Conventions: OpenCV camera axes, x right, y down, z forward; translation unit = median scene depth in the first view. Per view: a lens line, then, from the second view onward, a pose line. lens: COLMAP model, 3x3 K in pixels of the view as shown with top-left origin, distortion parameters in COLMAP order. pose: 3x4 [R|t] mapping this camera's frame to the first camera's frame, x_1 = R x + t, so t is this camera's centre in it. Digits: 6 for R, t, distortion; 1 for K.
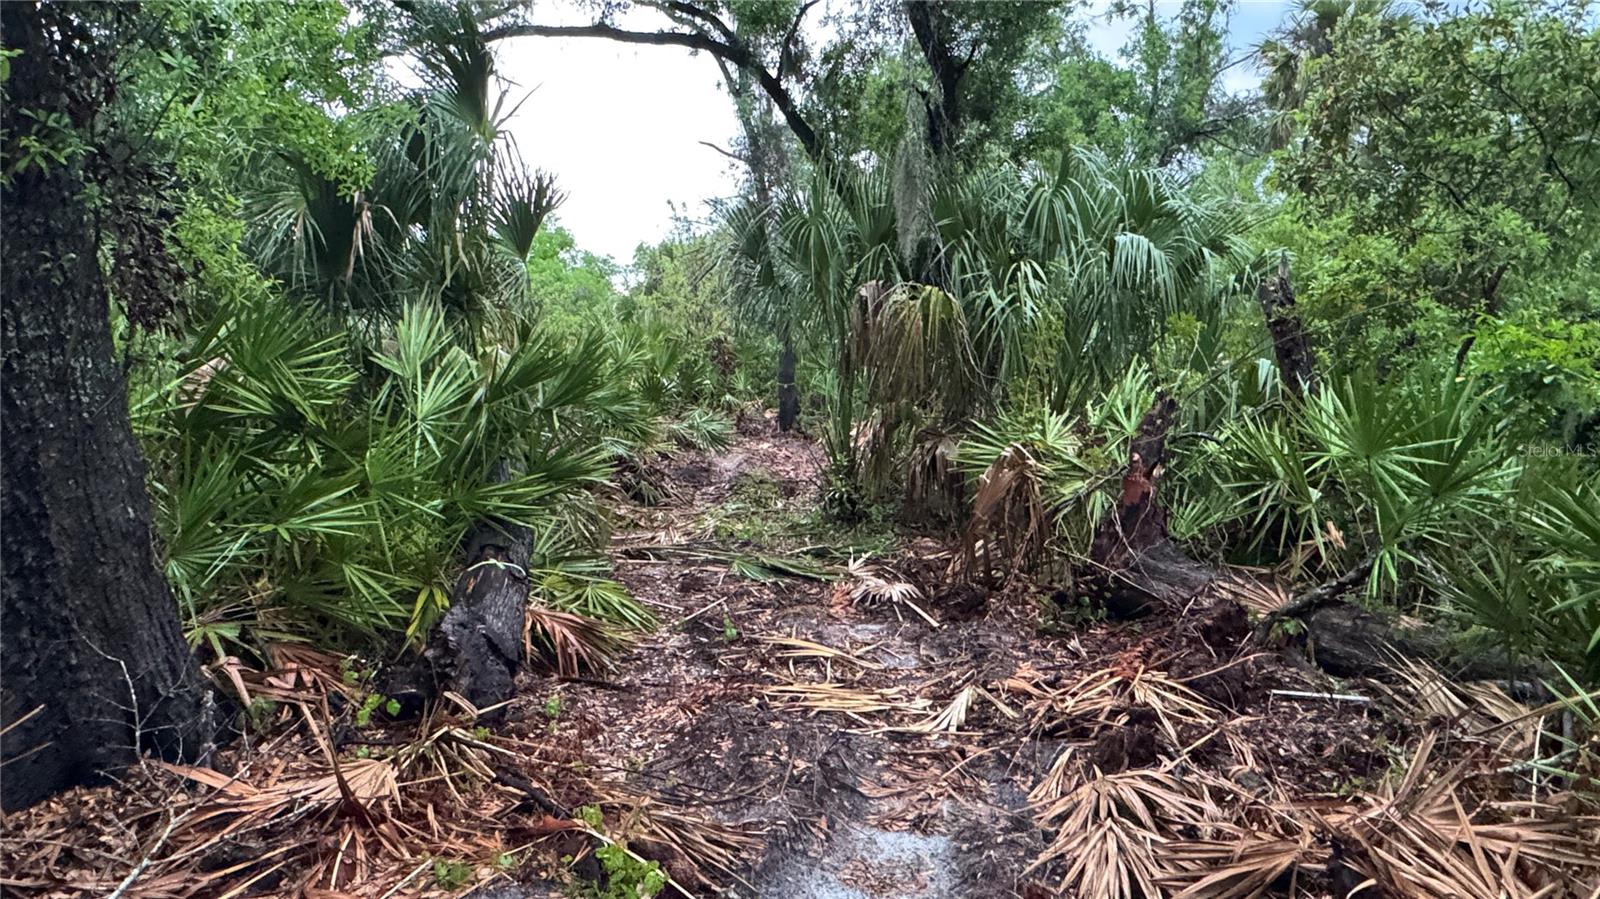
lens RADIAL K [[1013.5, 0, 800.0], [0, 1013.5, 449.5], [0, 0, 1]] dist [-0.000133, -0.000127]
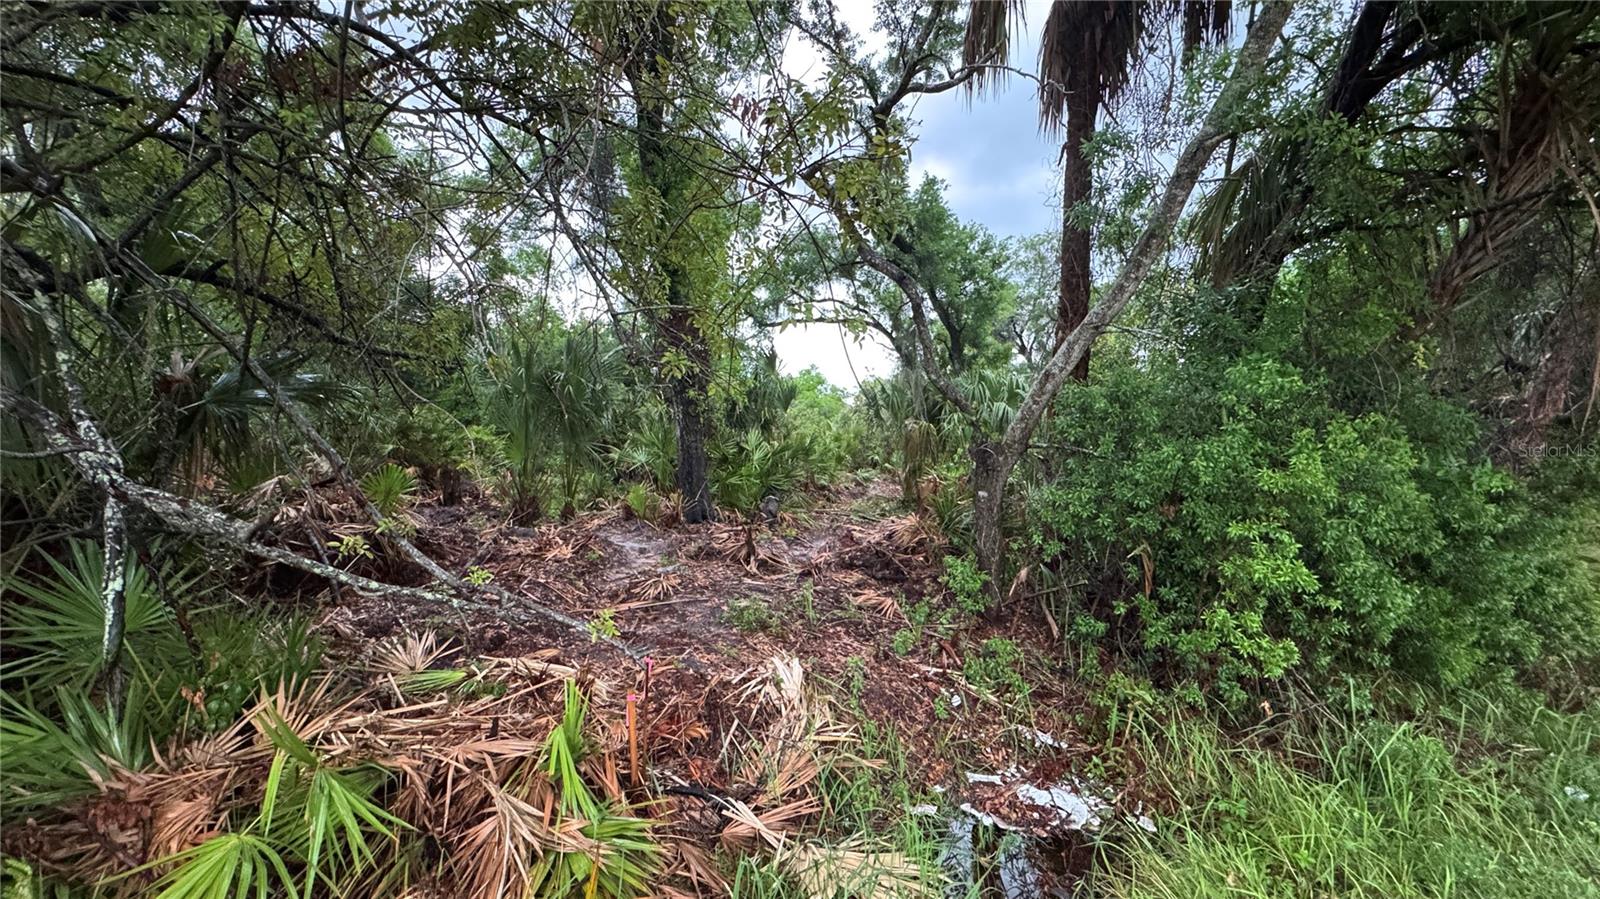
lens RADIAL K [[658.7, 0, 800.0], [0, 658.7, 449.5], [0, 0, 1]] dist [0.000017, -0.000002]
pose [[0.964872, 0.017524, -0.262135, 0.335581], [-0.039282, 0.996180, -0.077995, 0.088364], [0.259766, 0.085552, 0.961874, -1.026079]]
